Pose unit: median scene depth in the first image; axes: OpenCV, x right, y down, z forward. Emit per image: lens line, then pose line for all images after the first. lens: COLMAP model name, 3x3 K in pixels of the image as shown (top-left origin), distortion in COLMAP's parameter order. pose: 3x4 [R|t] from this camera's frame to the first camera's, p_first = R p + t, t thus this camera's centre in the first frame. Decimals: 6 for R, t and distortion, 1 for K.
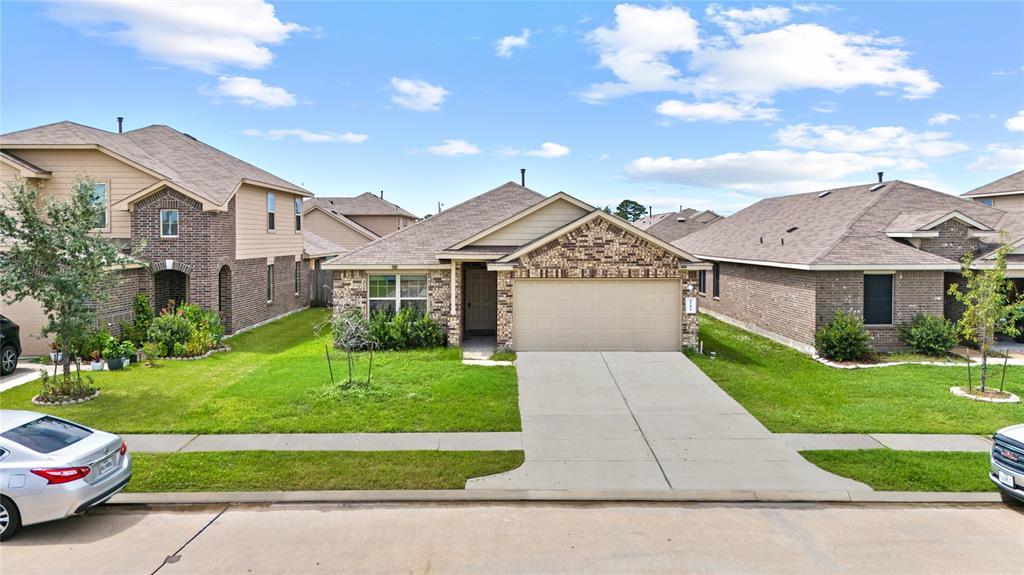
lens RADIAL K [[761.7, 0, 508.3], [0, 761.7, 257.8], [0, 0, 1]] dist [0.045338, -0.008600]
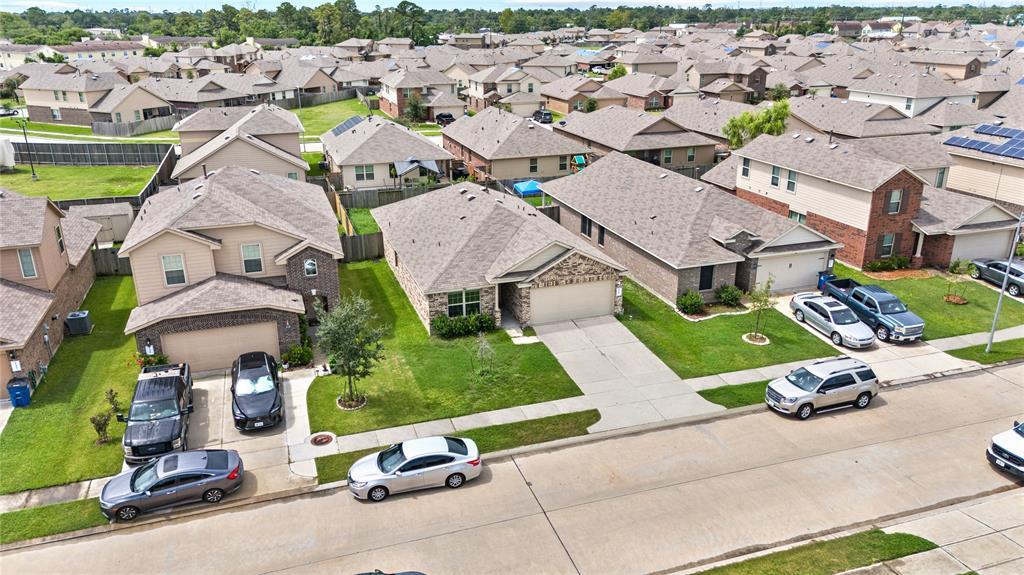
lens RADIAL K [[761.7, 0, 498.4], [0, 761.7, 283.4], [0, 0, 1]] dist [0.045338, -0.008600]
pose [[0.955524, -0.108084, 0.274394, -0.557499], [0.016539, 0.948596, 0.316057, -0.555176], [-0.294449, -0.297462, 0.908194, -0.609401]]
